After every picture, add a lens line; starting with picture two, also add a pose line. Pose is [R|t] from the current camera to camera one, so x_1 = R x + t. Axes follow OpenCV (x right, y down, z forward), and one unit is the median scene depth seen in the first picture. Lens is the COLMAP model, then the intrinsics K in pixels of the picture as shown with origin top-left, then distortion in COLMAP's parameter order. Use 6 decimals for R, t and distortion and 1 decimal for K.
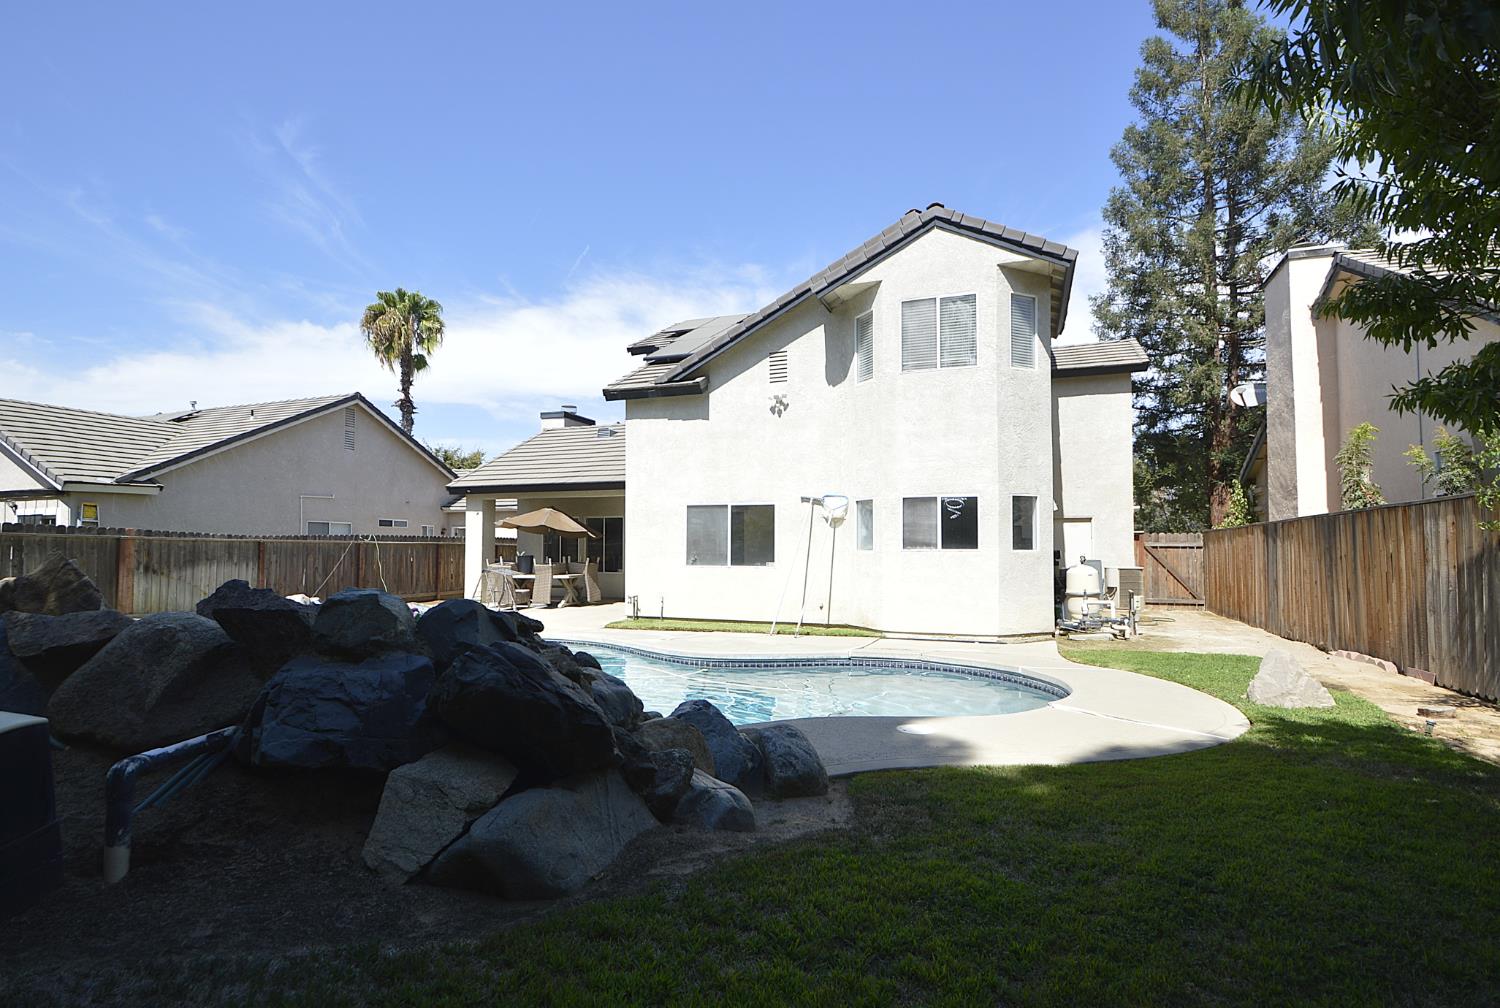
lens RADIAL K [[722.2, 0, 746.4], [0, 722.2, 511.1], [0, 0, 1]] dist [0.018122, 0.000141]
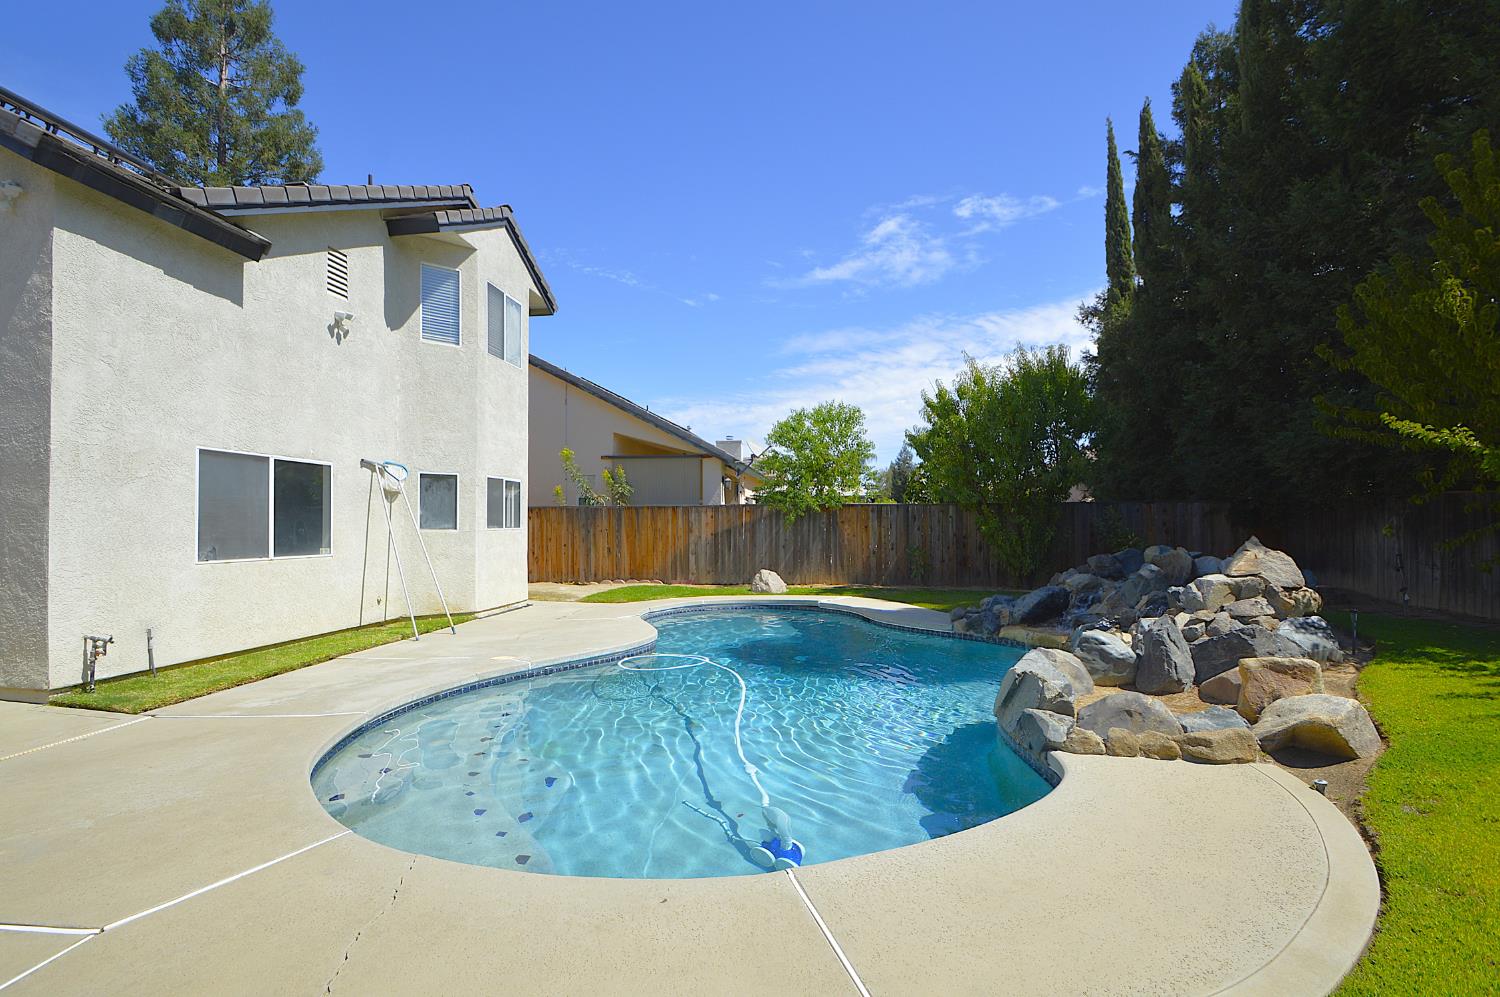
lens RADIAL K [[661.7, 0, 725.4], [0, 661.7, 512.4], [0, 0, 1]] dist [0.001074, -0.009703]
pose [[-0.175460, 0.016438, 0.984349, -0.657661], [-0.053822, 0.998205, -0.026263, 0.031759], [-0.983014, -0.057588, -0.174261, 0.729605]]
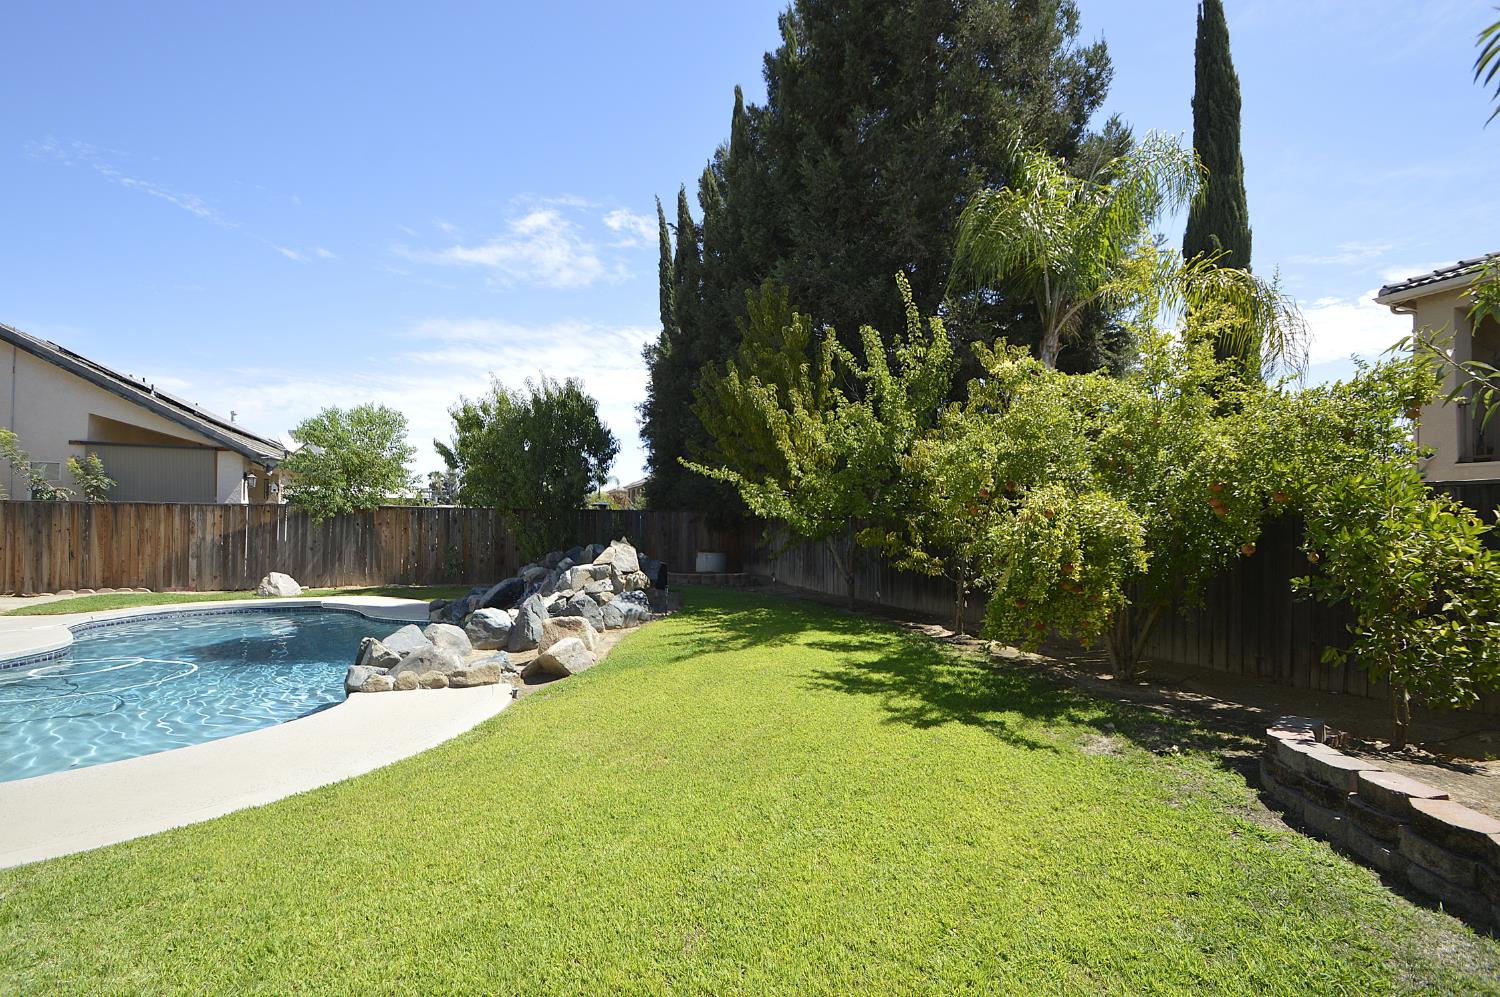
lens RADIAL K [[661.7, 0, 752.2], [0, 661.7, 540.8], [0, 0, 1]] dist [0.001074, -0.009703]
pose [[-0.663226, -0.021654, 0.748106, -0.877844], [-0.050926, 0.998570, -0.016245, 0.022335], [-0.746685, -0.048872, -0.663380, 0.608436]]
